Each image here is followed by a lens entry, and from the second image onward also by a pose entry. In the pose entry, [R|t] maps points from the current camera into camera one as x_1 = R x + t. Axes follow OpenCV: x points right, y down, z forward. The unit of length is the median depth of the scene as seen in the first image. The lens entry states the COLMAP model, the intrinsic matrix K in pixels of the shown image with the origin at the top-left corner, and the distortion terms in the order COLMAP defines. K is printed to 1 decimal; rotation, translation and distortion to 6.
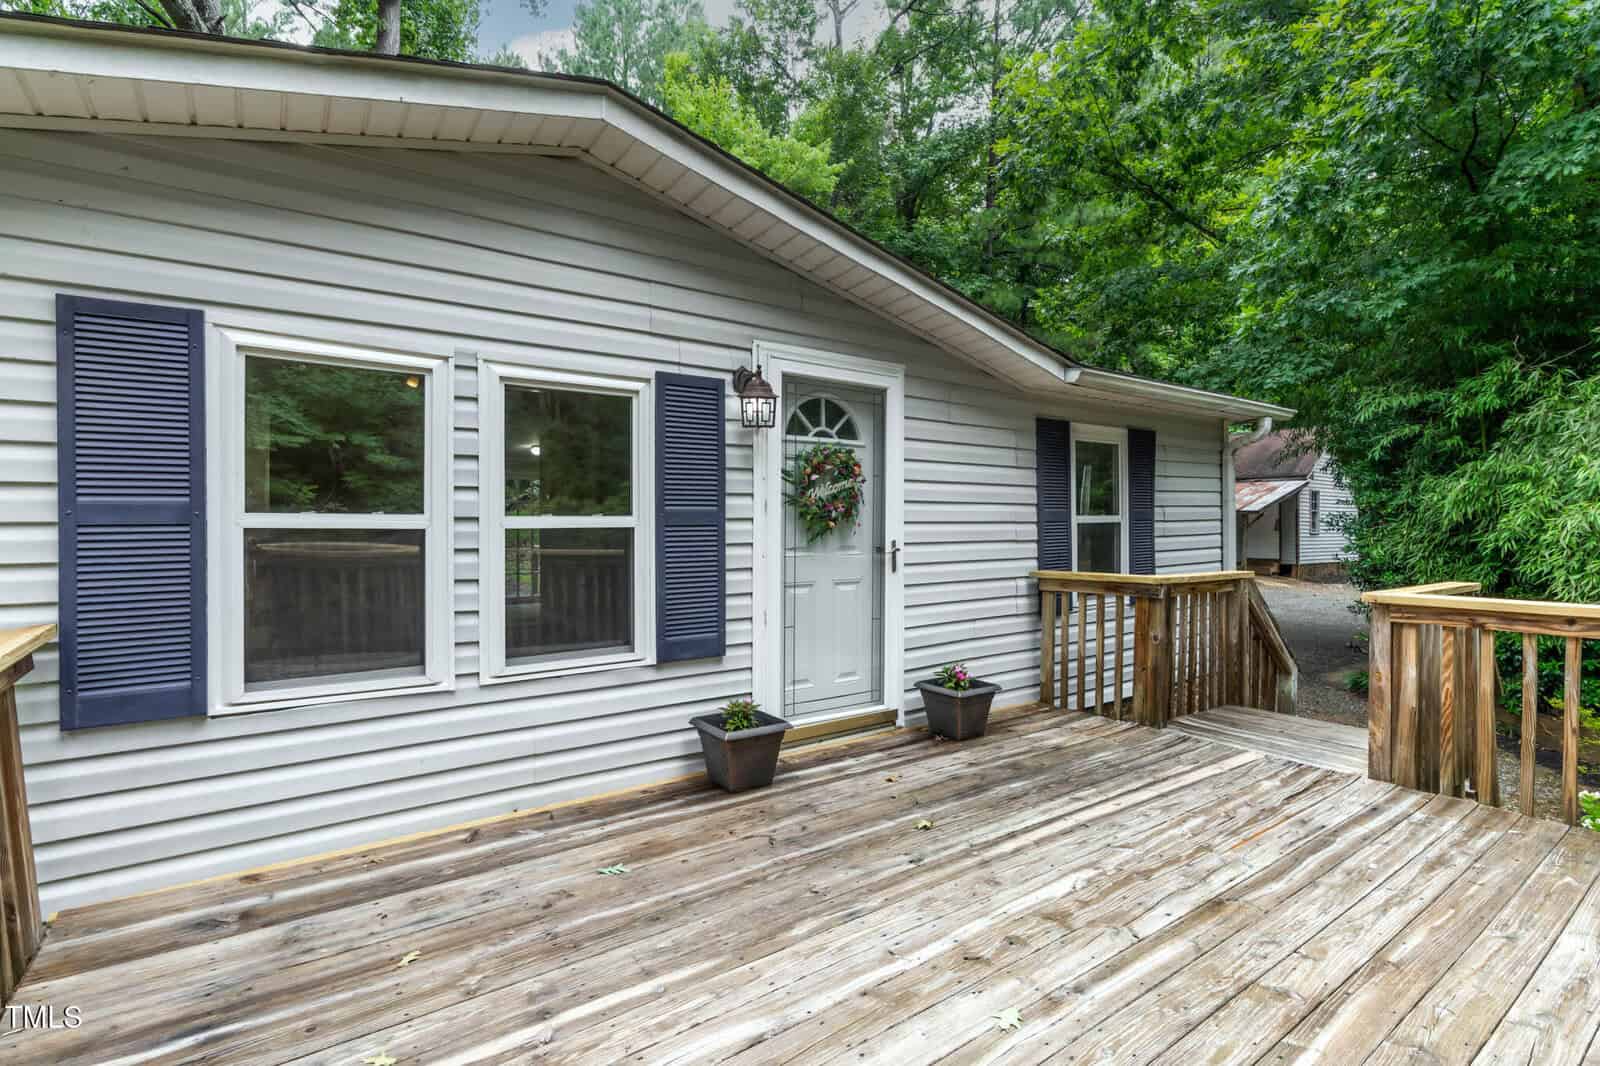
lens RADIAL K [[745.8, 0, 783.7], [0, 745.8, 527.7], [0, 0, 1]] dist [-0.002488, -0.000530]
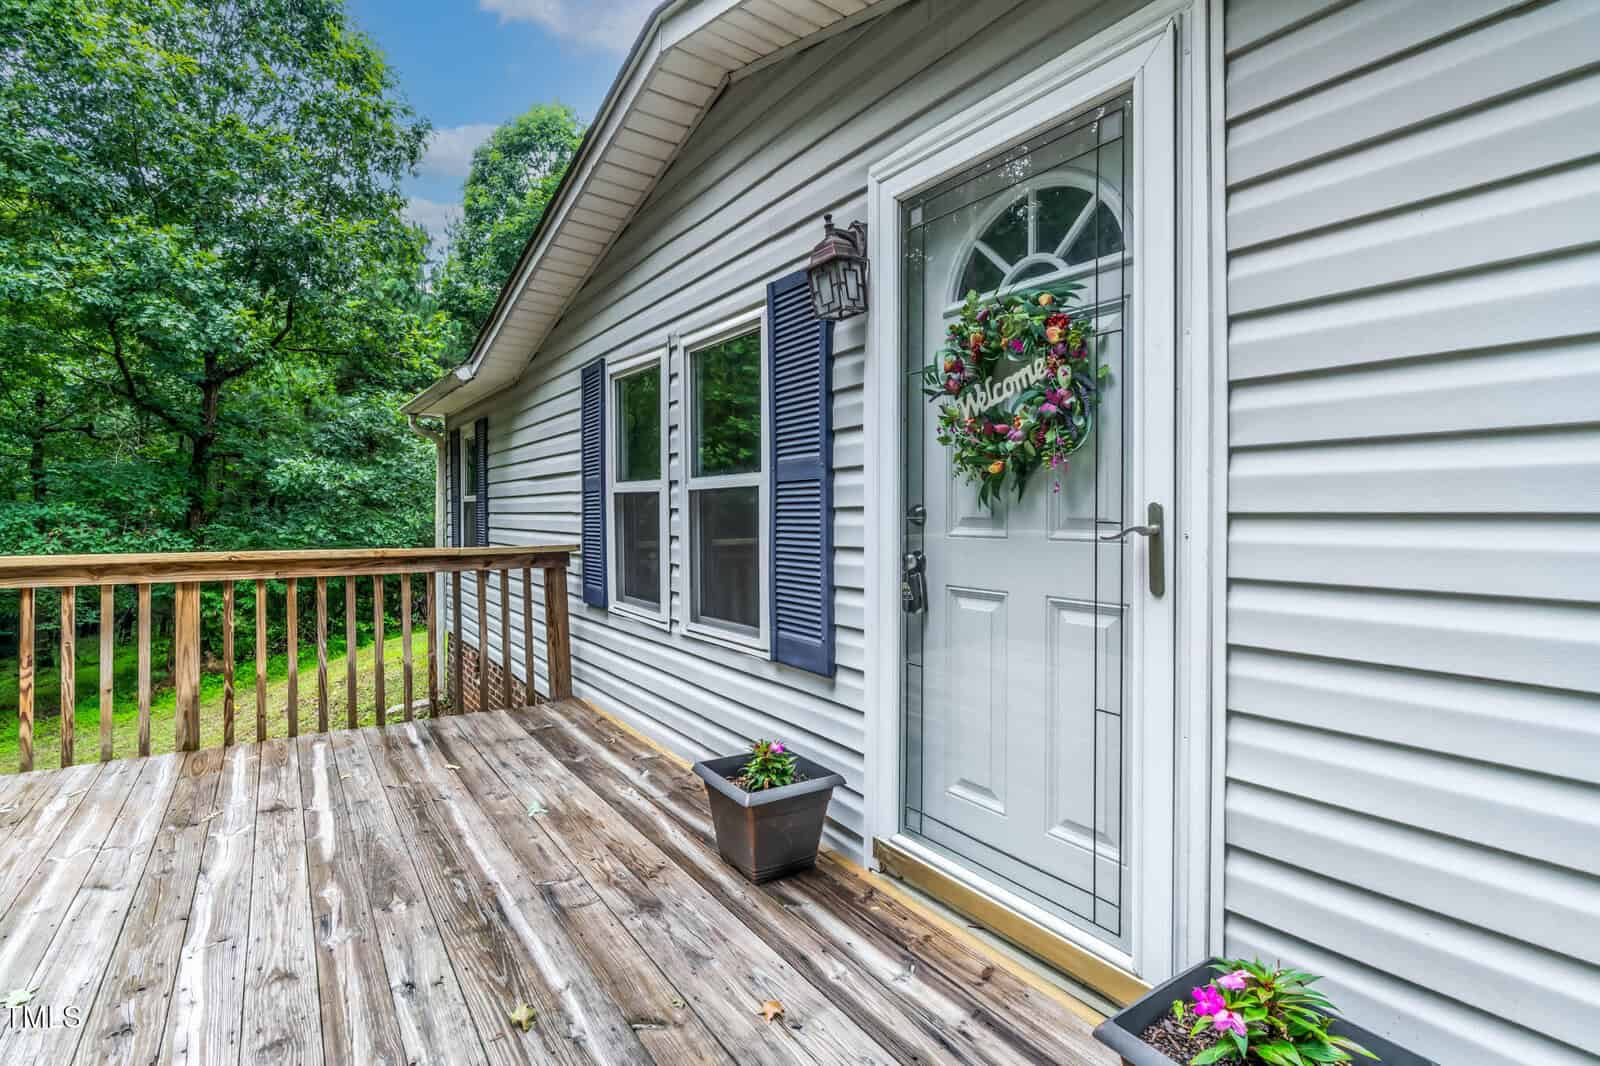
lens RADIAL K [[771.2, 0, 771.1], [0, 771.2, 518.4], [0, 0, 1]] dist [-0.005681, -0.000181]
pose [[-0.043008, 0.005015, -0.999062, 0.601238], [-0.011348, 0.999920, 0.005507, 0.027723], [0.999010, 0.011574, -0.042947, 0.980132]]
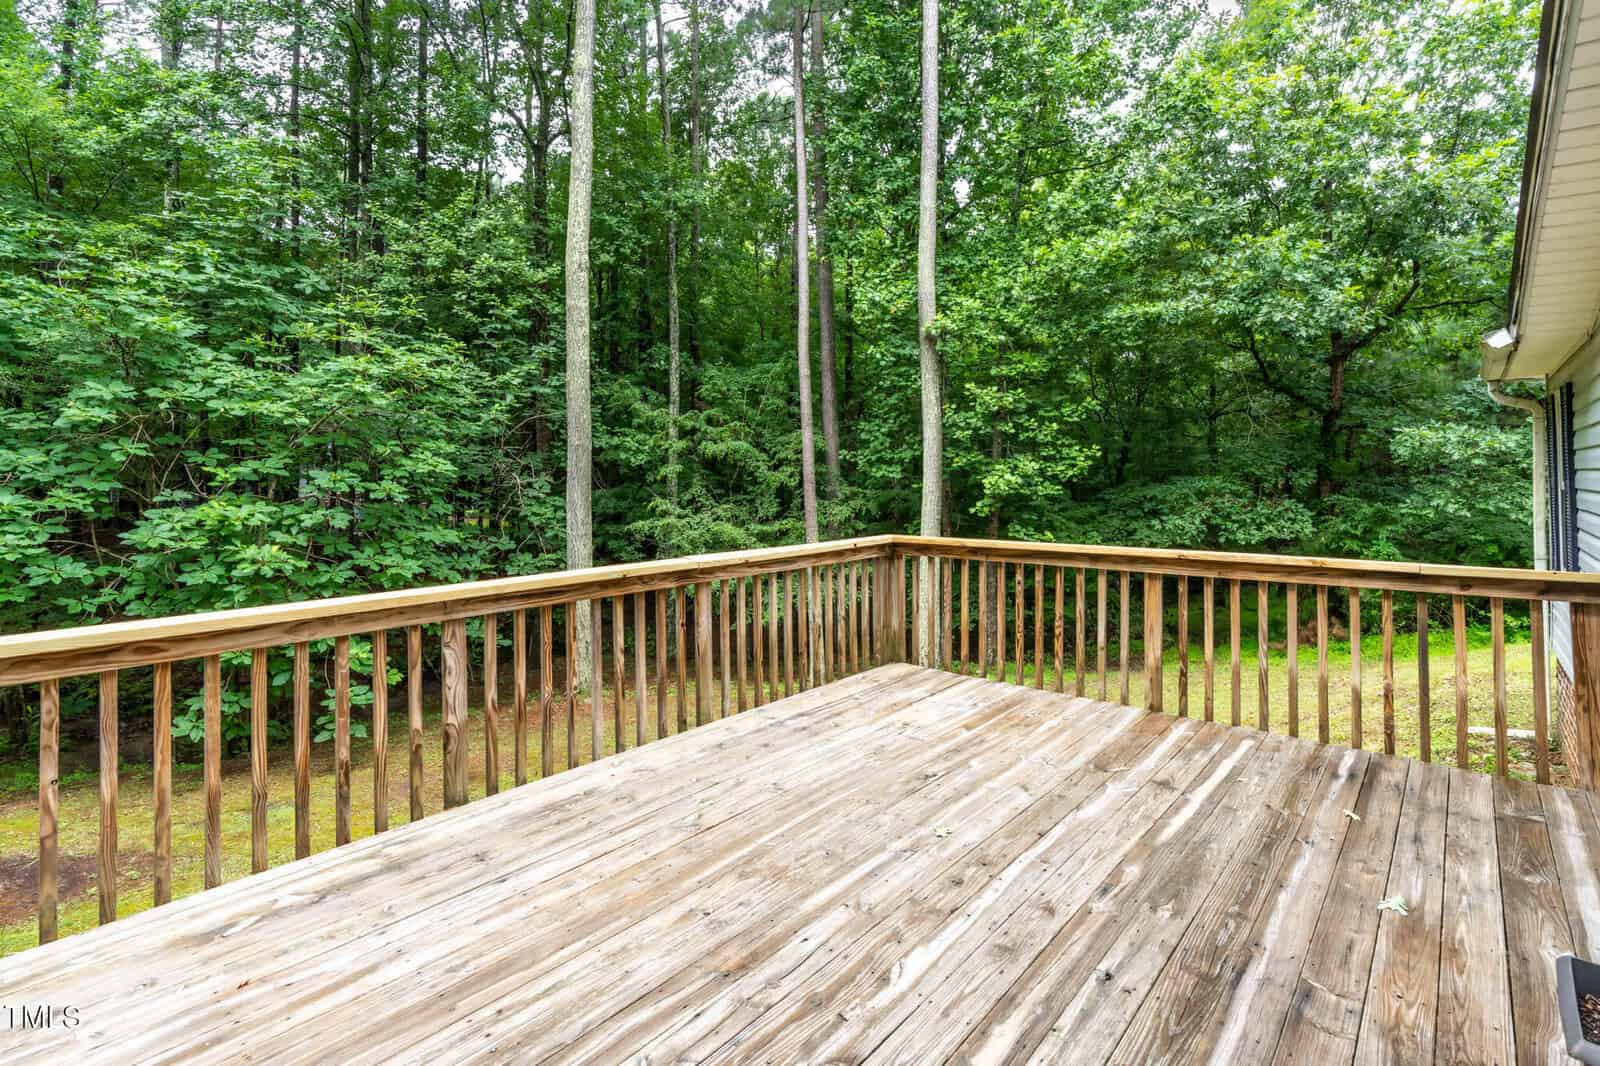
lens RADIAL K [[749.4, 0, 798.6], [0, 749.4, 469.2], [0, 0, 1]] dist [0.001453, -0.000071]
pose [[-0.973333, 0.004549, -0.229351, 0.469023], [0.005369, 0.999981, -0.002951, -0.039945], [0.229333, -0.004103, -0.973339, 1.215113]]
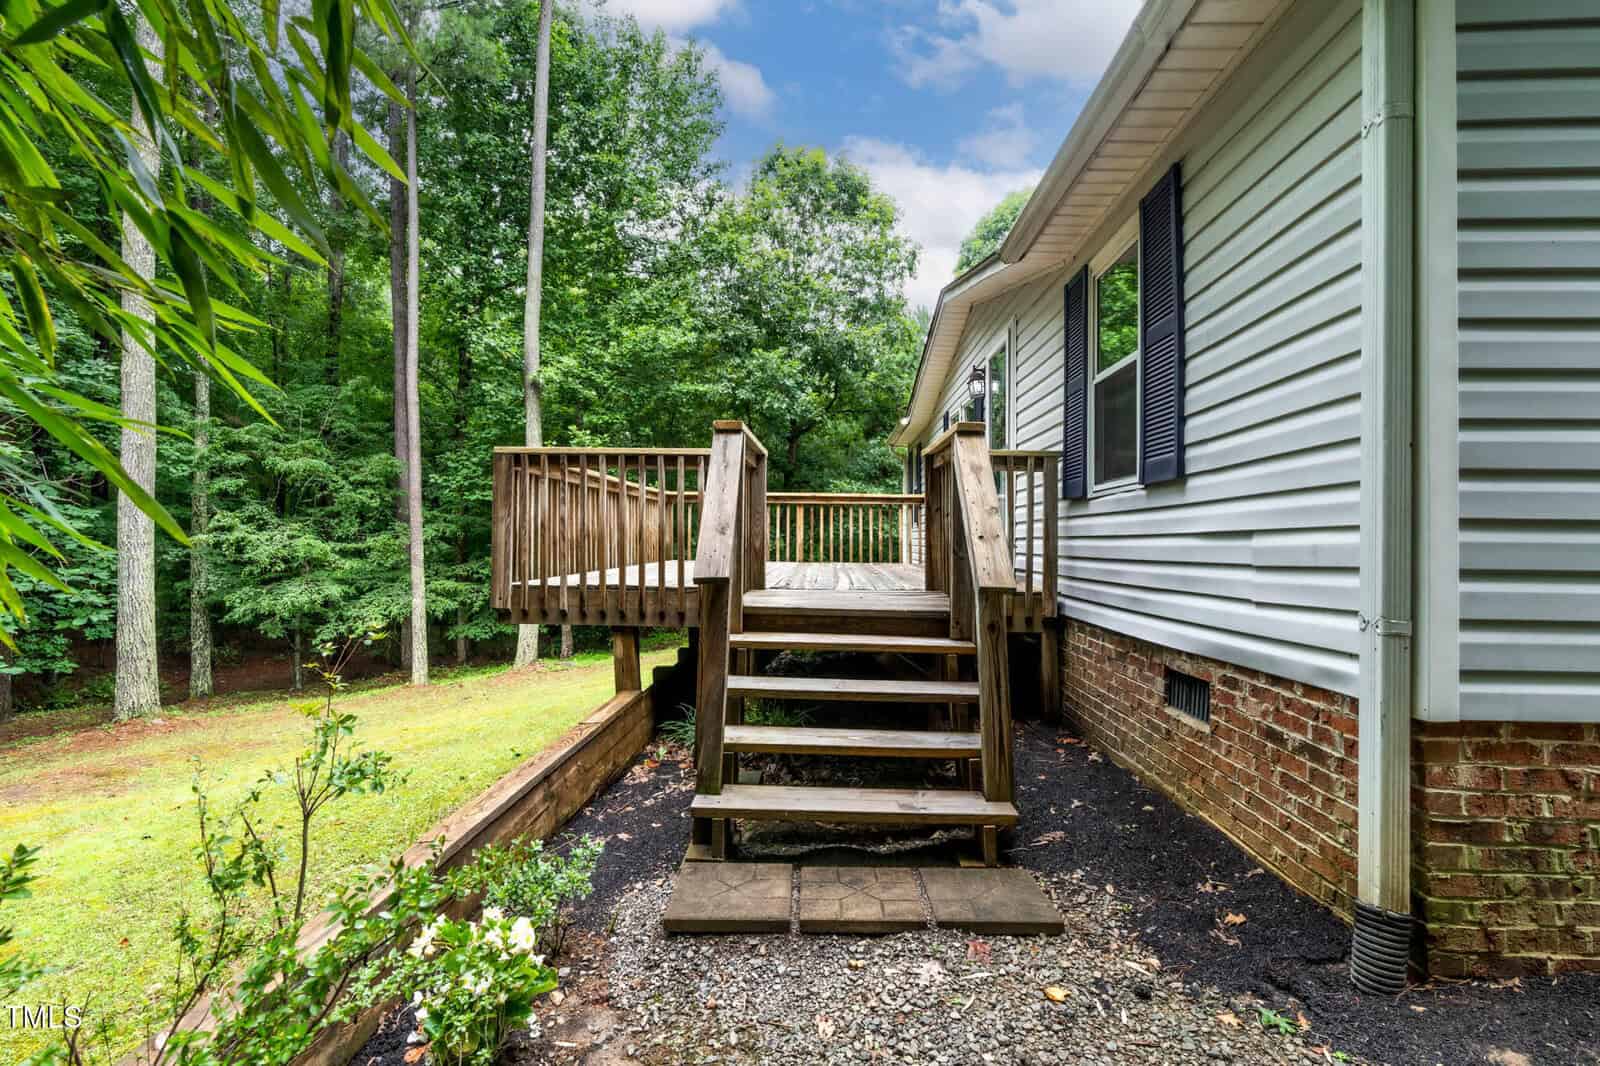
lens RADIAL K [[745.8, 0, 783.7], [0, 745.8, 527.7], [0, 0, 1]] dist [-0.002488, -0.000530]
pose [[-0.622896, -0.023899, -0.781939, 1.807230], [-0.022452, 0.999668, -0.012668, 0.241313], [0.781982, 0.009666, -0.623226, 1.839288]]
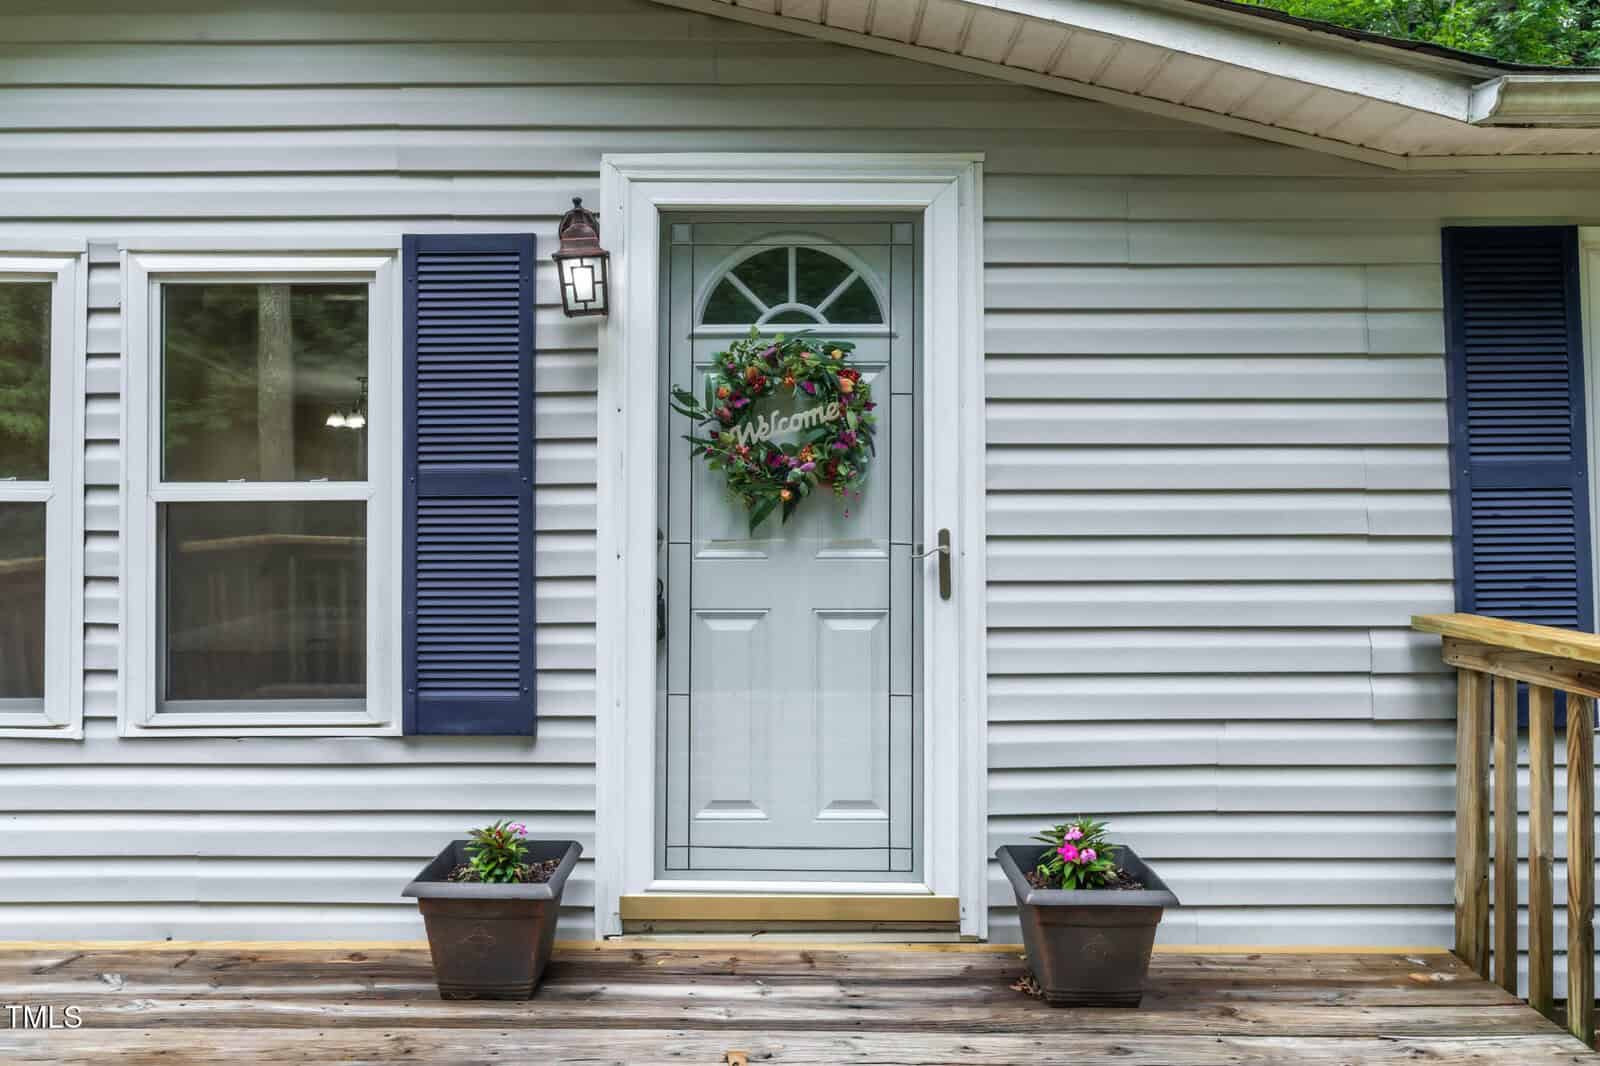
lens RADIAL K [[1092.1, 0, 785.0], [0, 1092.1, 473.2], [0, 0, 1]] dist [0.005150, -0.002246]
pose [[0.816090, -0.014768, -0.577736, 0.539886], [-0.003179, 0.999544, -0.030040, 0.002766], [0.577916, 0.026352, 0.815671, 0.450131]]
